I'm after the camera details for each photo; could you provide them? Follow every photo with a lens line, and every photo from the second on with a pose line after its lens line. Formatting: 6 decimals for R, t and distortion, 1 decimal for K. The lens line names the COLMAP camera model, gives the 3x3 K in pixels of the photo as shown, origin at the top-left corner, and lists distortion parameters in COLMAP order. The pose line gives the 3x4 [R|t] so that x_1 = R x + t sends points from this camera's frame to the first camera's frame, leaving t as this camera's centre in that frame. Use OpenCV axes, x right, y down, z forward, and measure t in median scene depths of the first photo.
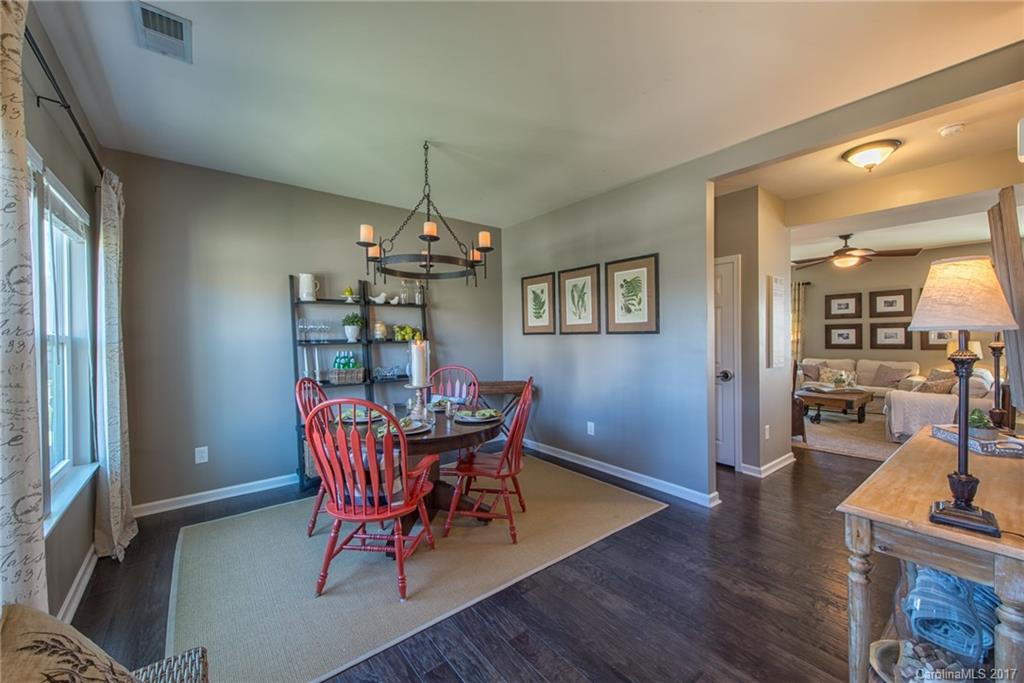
lens RADIAL K [[399.5, 0, 514.0], [0, 399.5, 340.2], [0, 0, 1]] dist [0.004456, -0.000250]
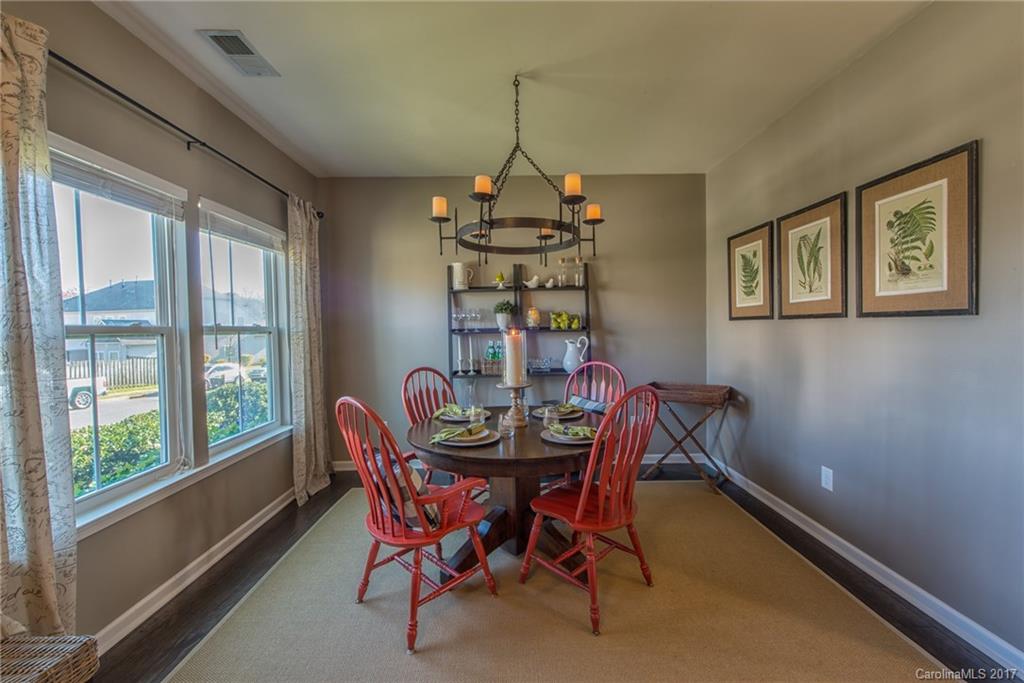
lens RADIAL K [[409.0, 0, 511.7], [0, 409.0, 340.9], [0, 0, 1]] dist [0.003467, -0.000503]
pose [[0.789879, 0.016713, -0.613035, 0.199528], [0.003740, 0.999479, 0.032068, -0.002708], [0.613252, -0.027622, 0.789404, 0.253841]]
